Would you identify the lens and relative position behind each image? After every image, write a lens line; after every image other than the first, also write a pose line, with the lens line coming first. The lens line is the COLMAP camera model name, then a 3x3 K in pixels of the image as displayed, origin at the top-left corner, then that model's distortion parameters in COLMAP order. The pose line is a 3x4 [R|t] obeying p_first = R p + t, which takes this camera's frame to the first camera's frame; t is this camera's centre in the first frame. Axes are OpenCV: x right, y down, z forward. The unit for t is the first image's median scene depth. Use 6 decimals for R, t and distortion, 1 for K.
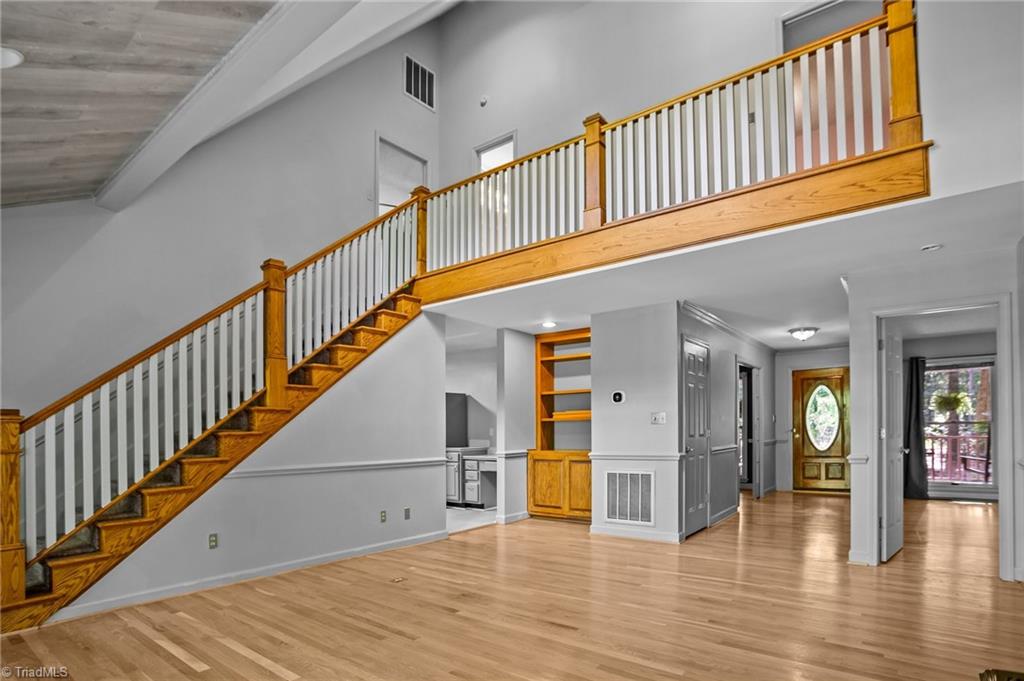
lens RADIAL K [[535.6, 0, 509.2], [0, 535.6, 427.9], [0, 0, 1]] dist [-0.056029, 0.000618]
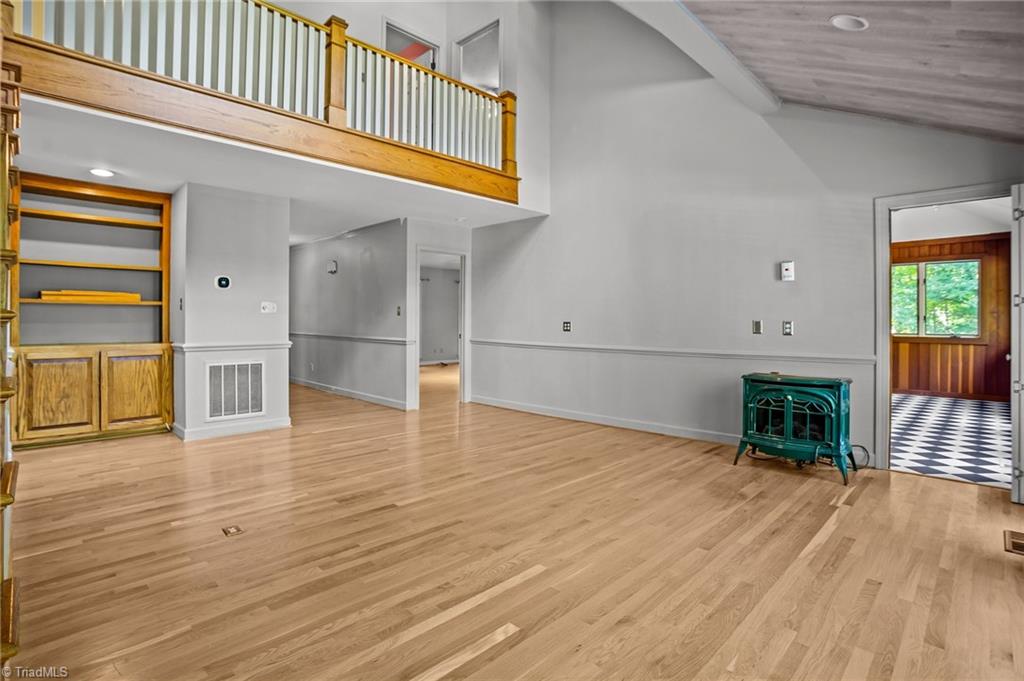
lens RADIAL K [[508.2, 0, 513.1], [0, 508.2, 327.6], [0, 0, 1]] dist [-0.052737, 0.000135]
pose [[0.099255, -0.002272, 0.995059, -0.644837], [-0.014735, 0.999884, 0.003752, 0.010056], [-0.994953, -0.015034, 0.099210, 0.456225]]
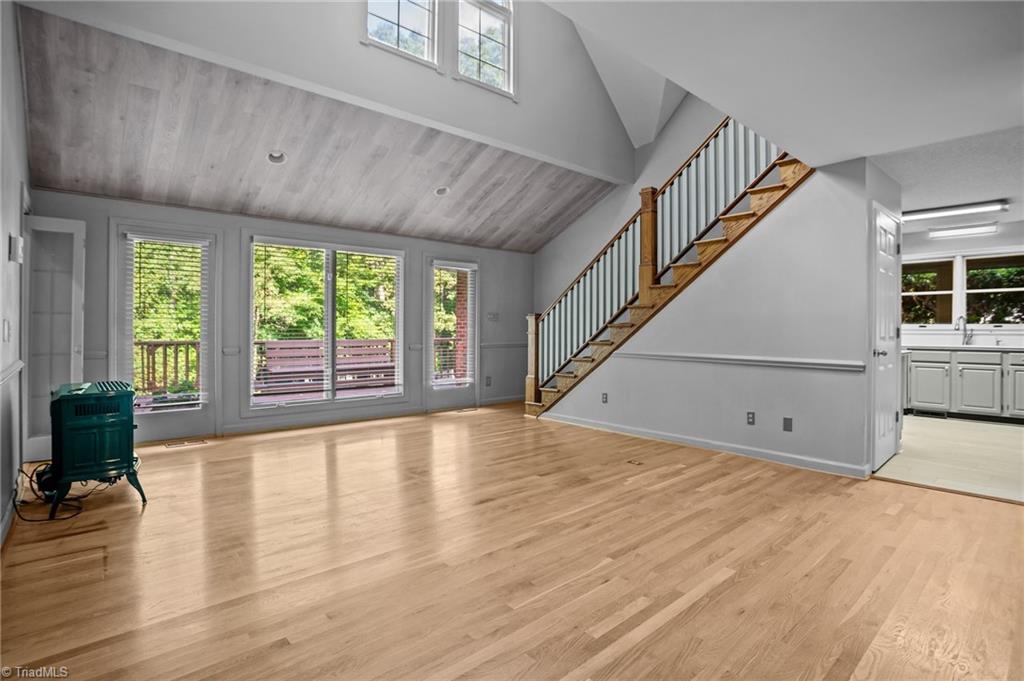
lens RADIAL K [[508.2, 0, 513.1], [0, 508.2, 327.6], [0, 0, 1]] dist [-0.052737, 0.000135]
pose [[-0.173250, 0.016304, -0.984743, 0.664819], [0.005948, 0.999862, 0.015508, -0.003018], [0.984860, -0.003170, -0.173323, 0.742310]]
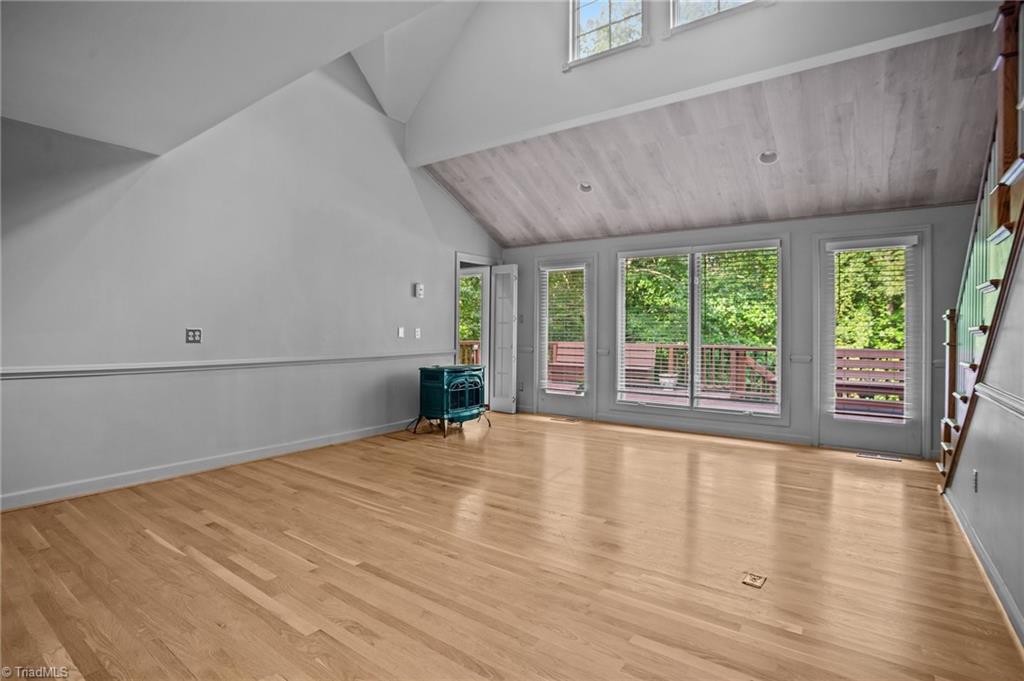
lens RADIAL K [[508.2, 0, 513.1], [0, 508.2, 327.6], [0, 0, 1]] dist [-0.052737, 0.000135]
pose [[-0.999267, 0.008251, -0.037380, 0.057235], [0.008698, 0.999892, -0.011825, 0.009922], [0.037279, -0.012141, -0.999231, 1.222347]]
